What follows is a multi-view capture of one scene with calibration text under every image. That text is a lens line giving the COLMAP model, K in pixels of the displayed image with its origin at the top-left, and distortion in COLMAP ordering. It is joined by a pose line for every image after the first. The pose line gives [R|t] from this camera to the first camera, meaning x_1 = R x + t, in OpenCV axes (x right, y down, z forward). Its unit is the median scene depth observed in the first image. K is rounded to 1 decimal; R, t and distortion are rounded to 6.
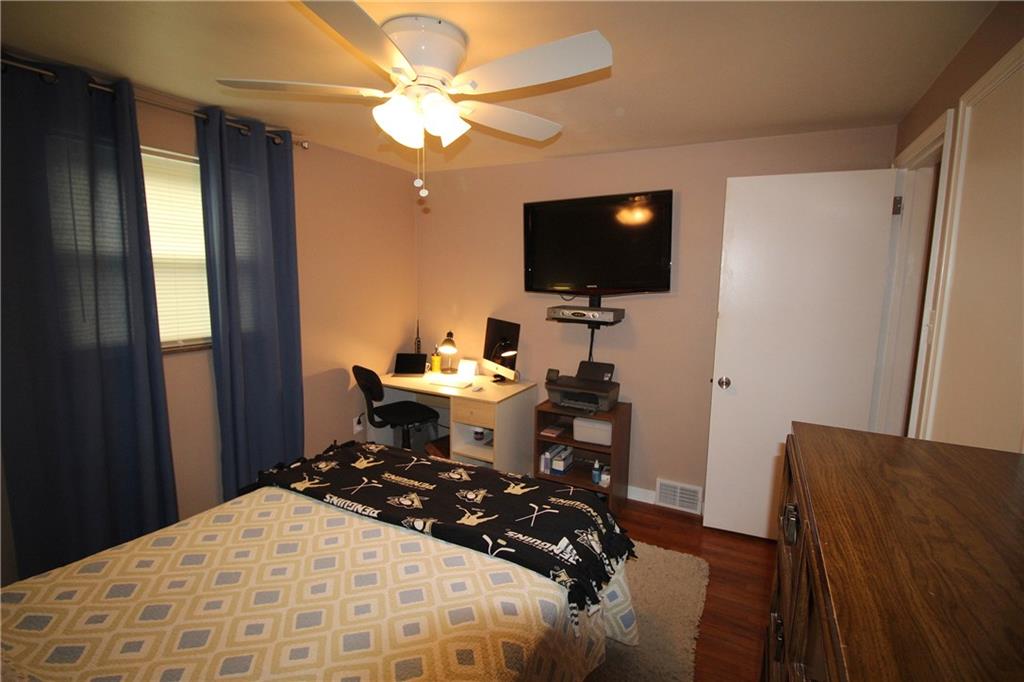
lens RADIAL K [[480.6, 0, 515.5], [0, 480.6, 336.8], [0, 0, 1]] dist [-0.005027, -0.001658]
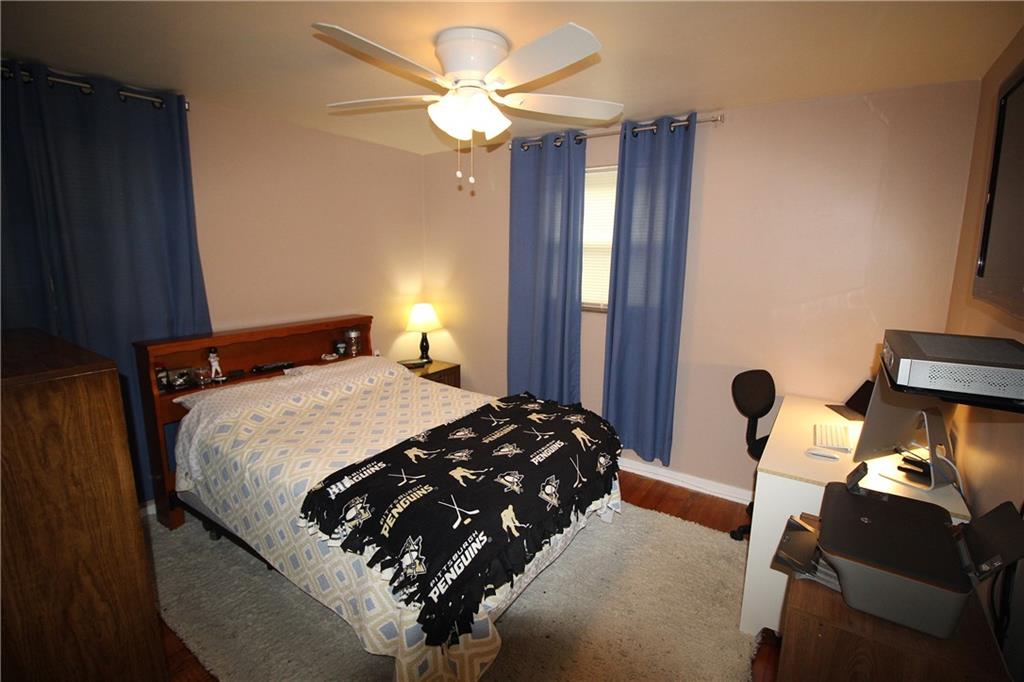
lens RADIAL K [[480.6, 0, 515.6], [0, 480.6, 338.6], [0, 0, 1]] dist [-0.005027, -0.001658]
pose [[-0.127766, 0.162681, -0.978371, 0.808732], [-0.145106, 0.972775, 0.180700, -0.125590], [0.981132, 0.165055, -0.100682, 1.046730]]
